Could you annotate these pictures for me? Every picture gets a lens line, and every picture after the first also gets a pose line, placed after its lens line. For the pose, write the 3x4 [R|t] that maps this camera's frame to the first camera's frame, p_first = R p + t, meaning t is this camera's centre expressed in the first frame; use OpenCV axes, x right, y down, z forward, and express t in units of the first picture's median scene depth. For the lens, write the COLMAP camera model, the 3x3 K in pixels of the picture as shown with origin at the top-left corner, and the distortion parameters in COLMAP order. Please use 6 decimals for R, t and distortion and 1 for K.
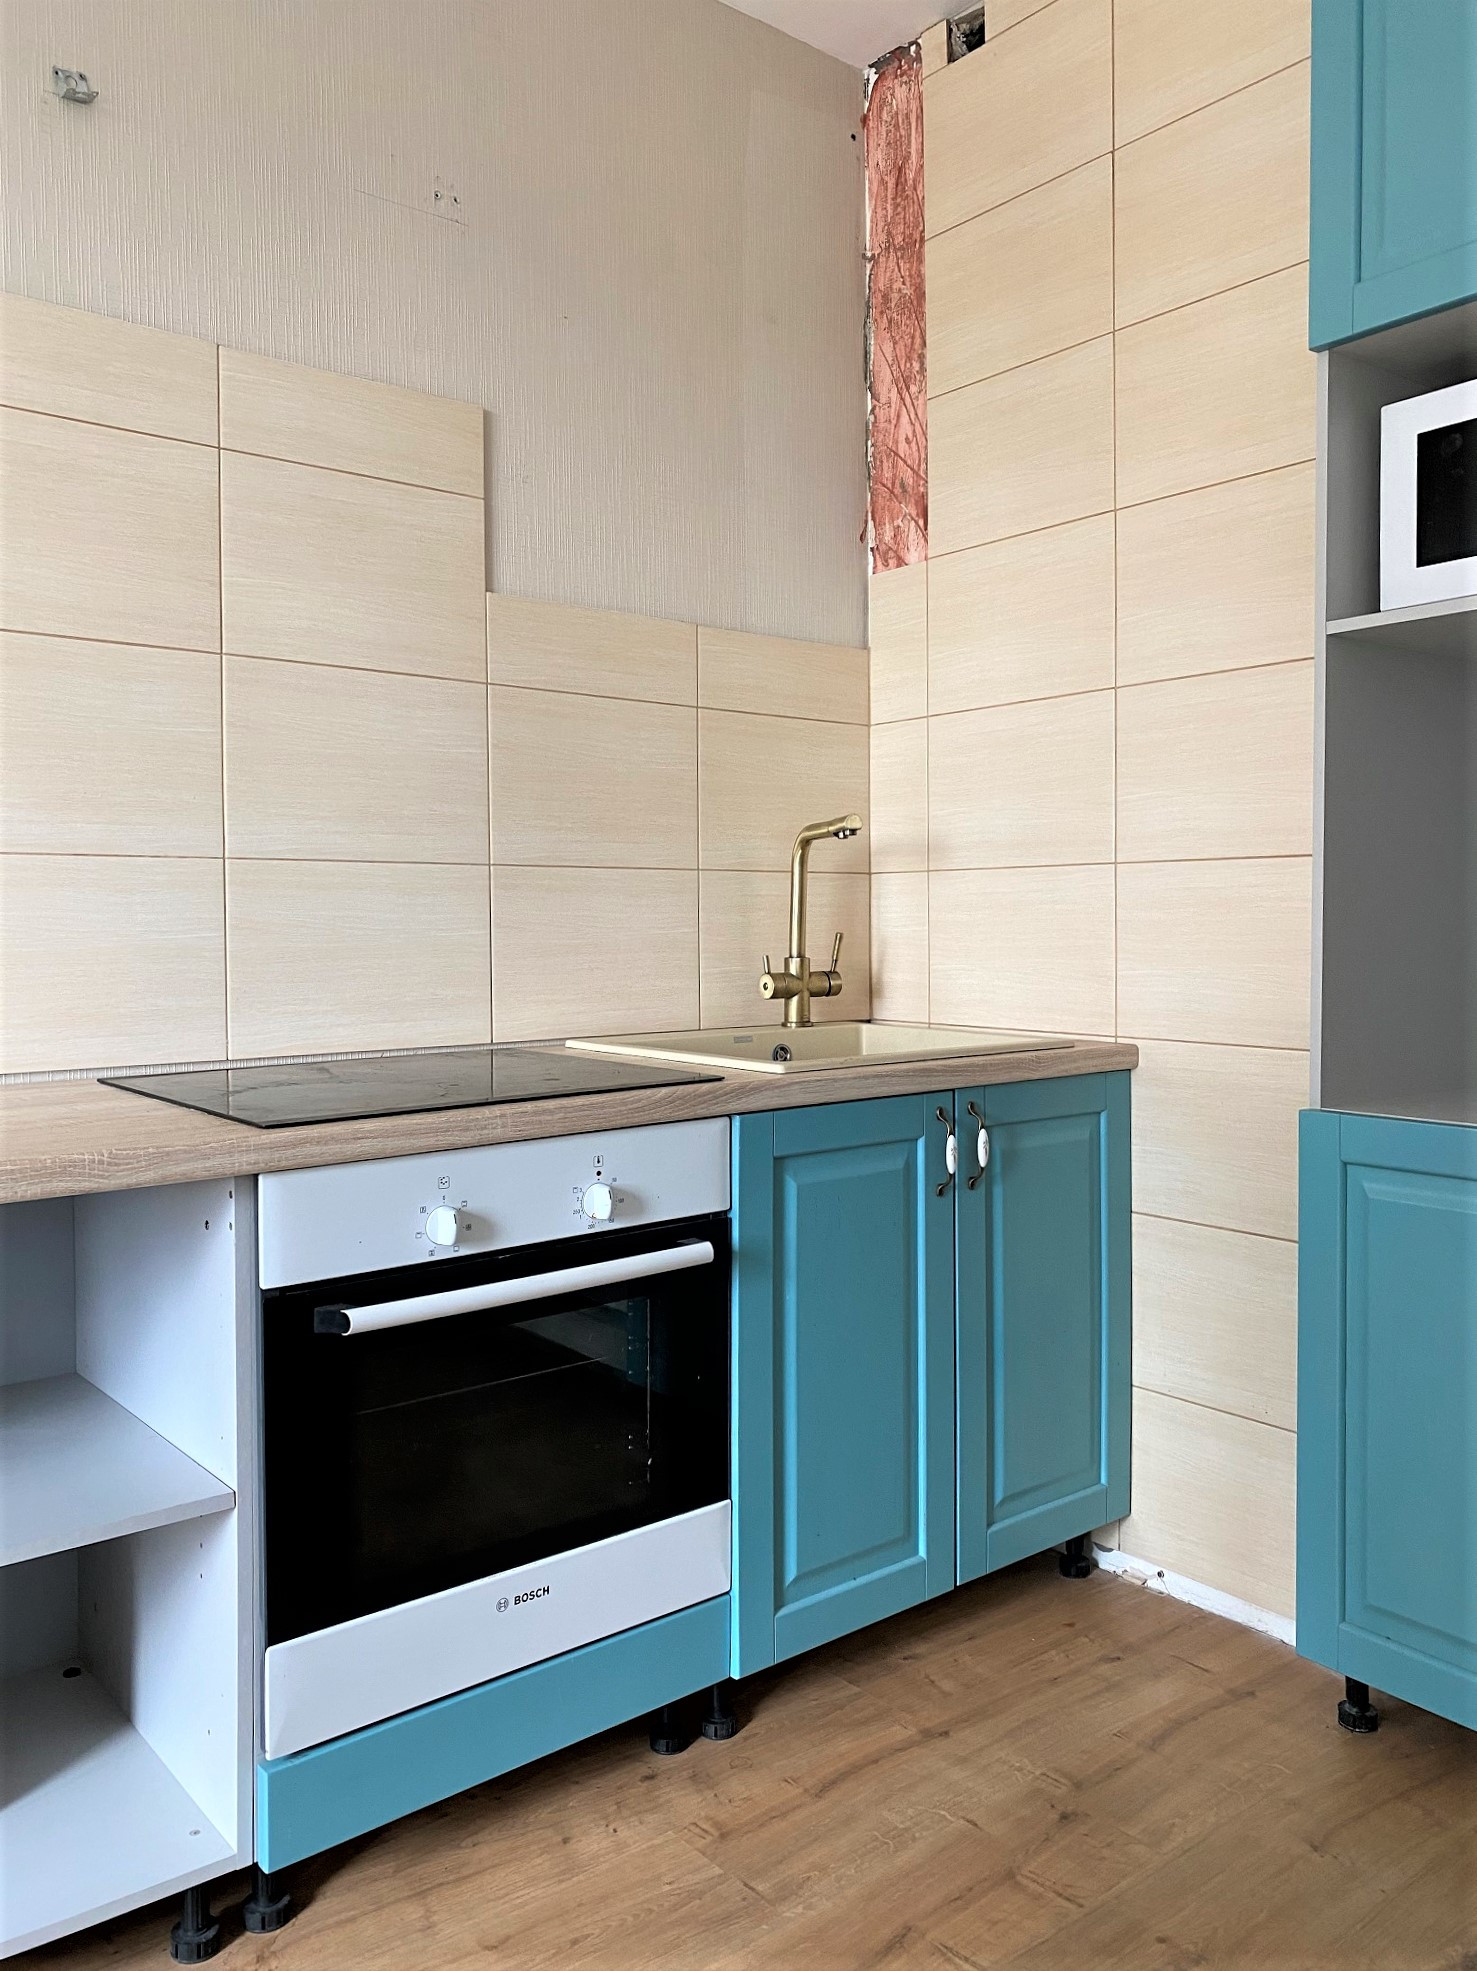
lens RADIAL K [[1552.4, 0, 726.0], [0, 1552.4, 952.6], [0, 0, 1]] dist [0.037907, -0.045183]
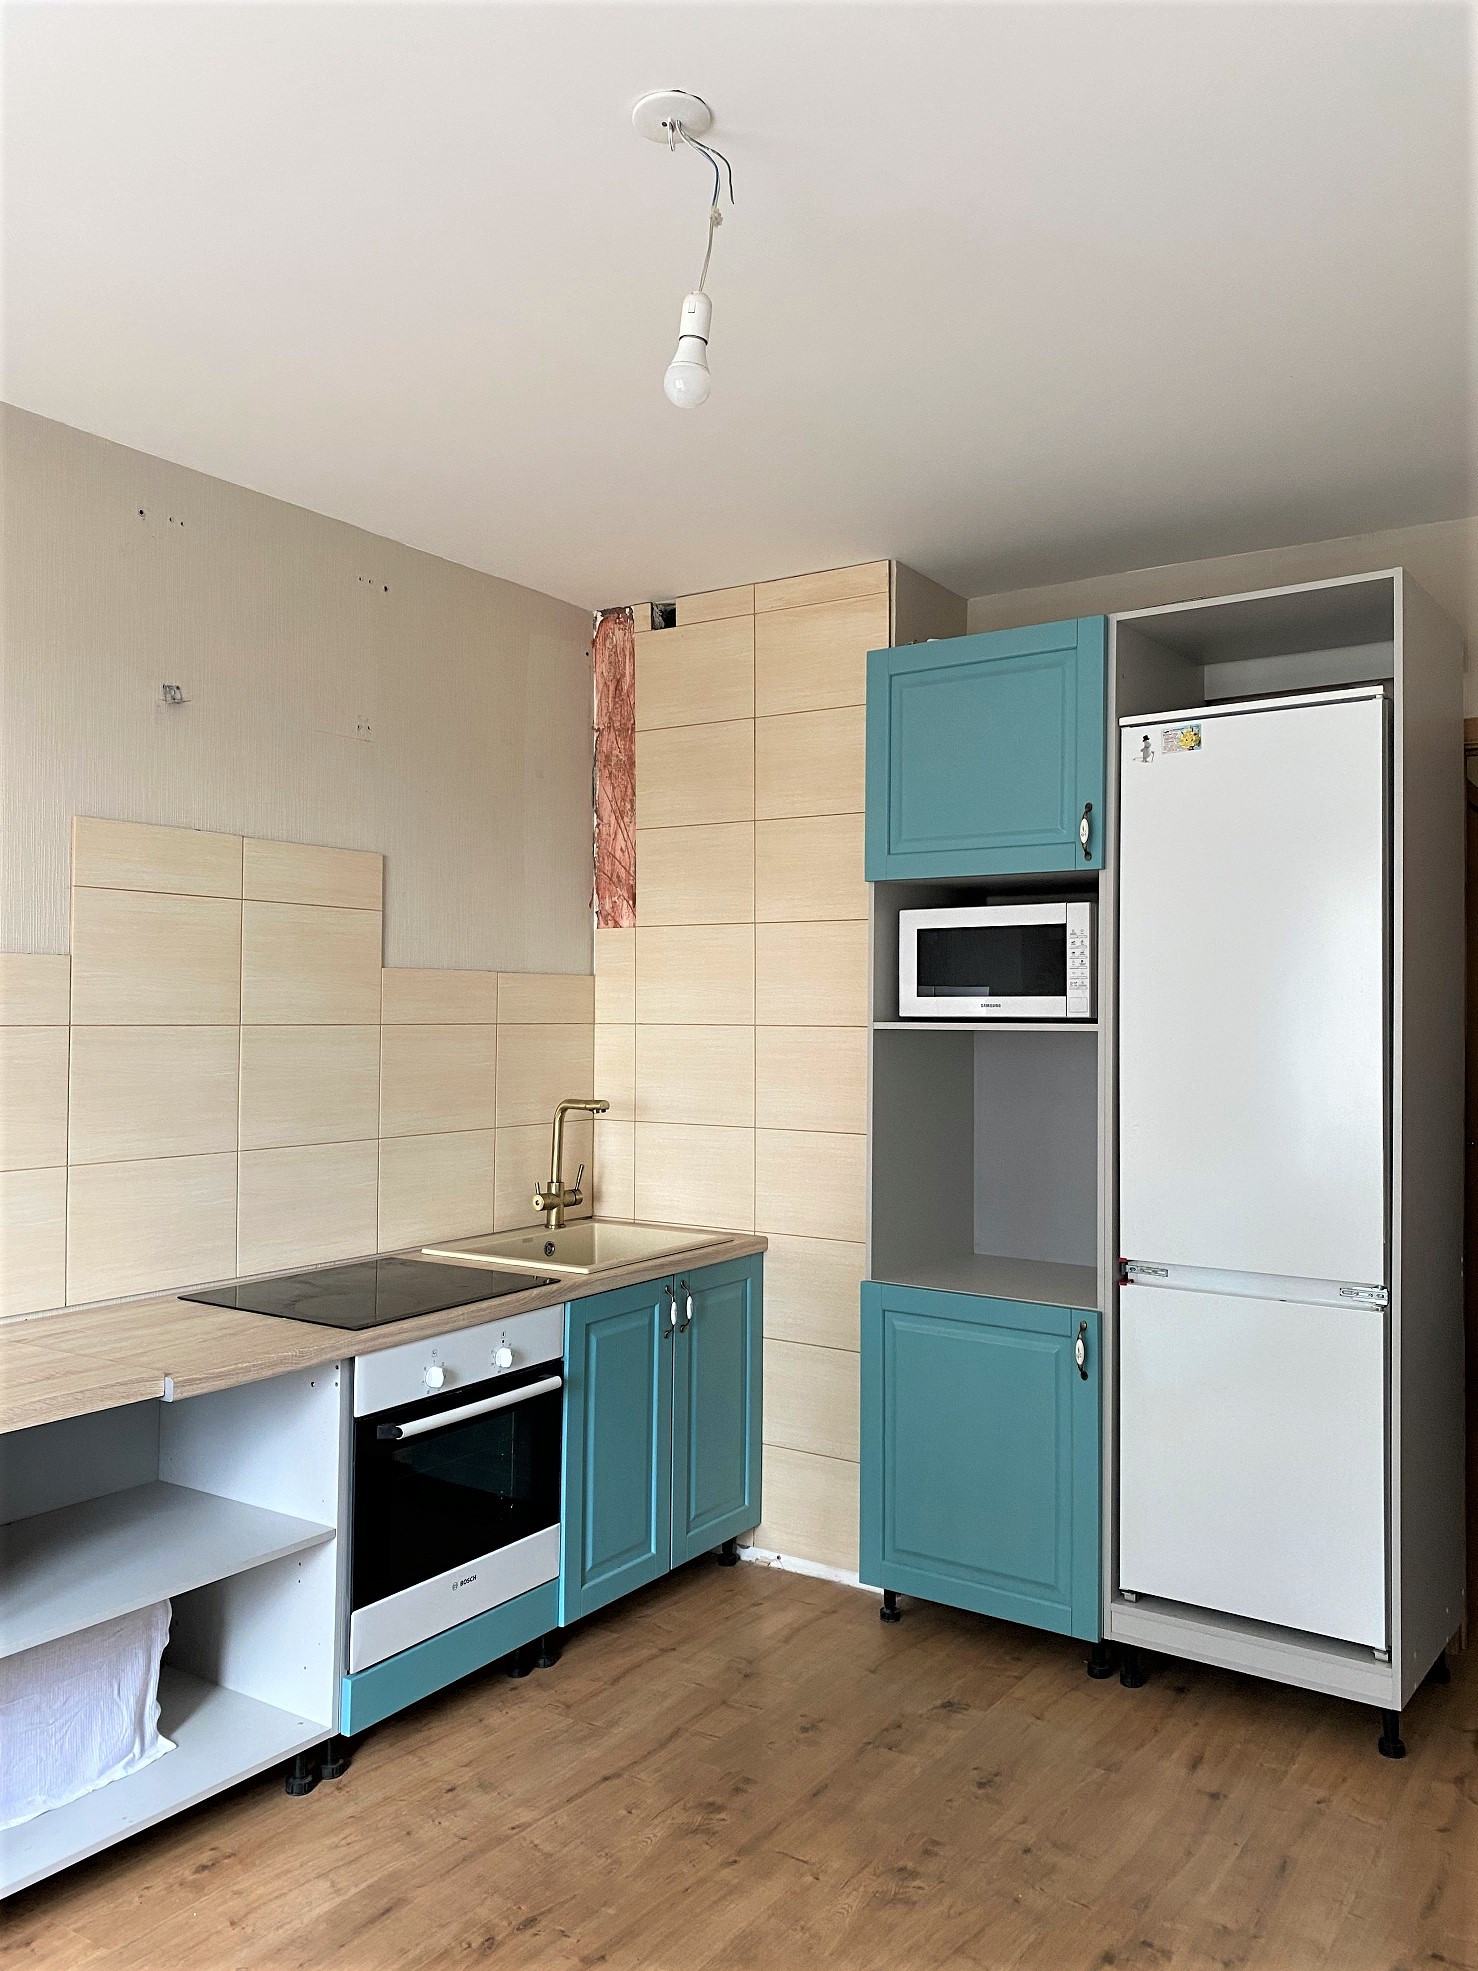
lens RADIAL K [[1520.3, 0, 739.0], [0, 1520.3, 985.5], [0, 0, 1]] dist [0.058342, -0.084337]
pose [[0.955752, 0.015489, 0.293765, -0.265793], [-0.002421, 0.998993, -0.044794, -0.146283], [-0.294163, 0.042101, 0.954828, -0.604653]]
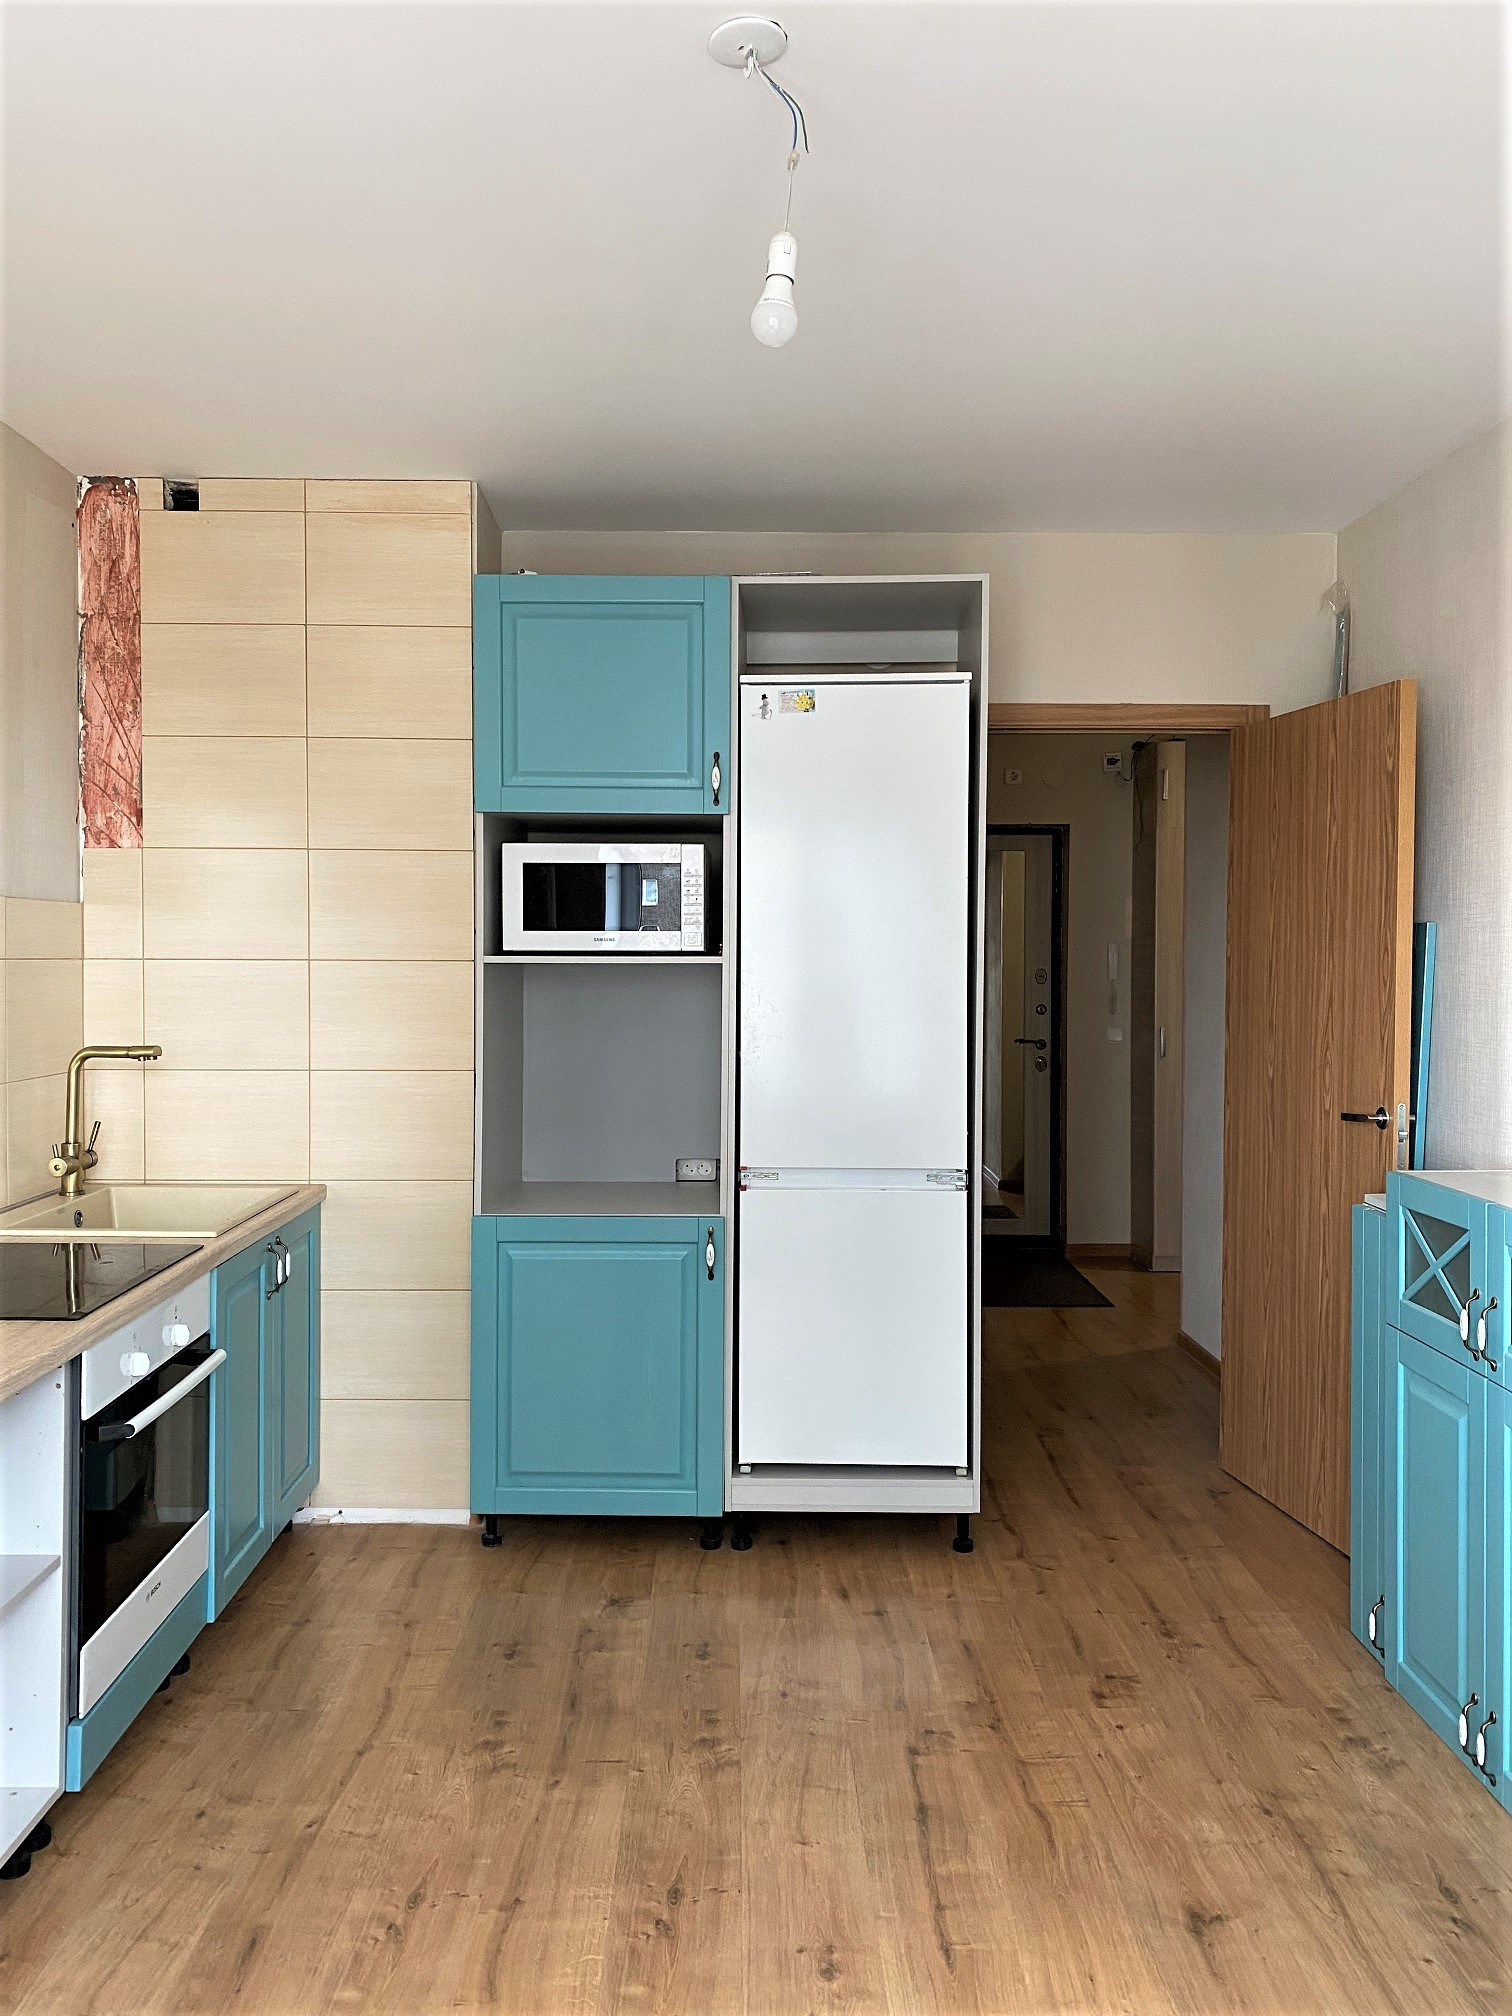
lens RADIAL K [[1535.4, 0, 754.0], [0, 1535.4, 993.0], [0, 0, 1]] dist [0.001822, 0.003461]
pose [[0.622629, -0.008094, 0.782475, -0.716973], [0.009854, 0.999948, 0.002502, -0.142761], [-0.782455, 0.006153, 0.622676, -0.336610]]
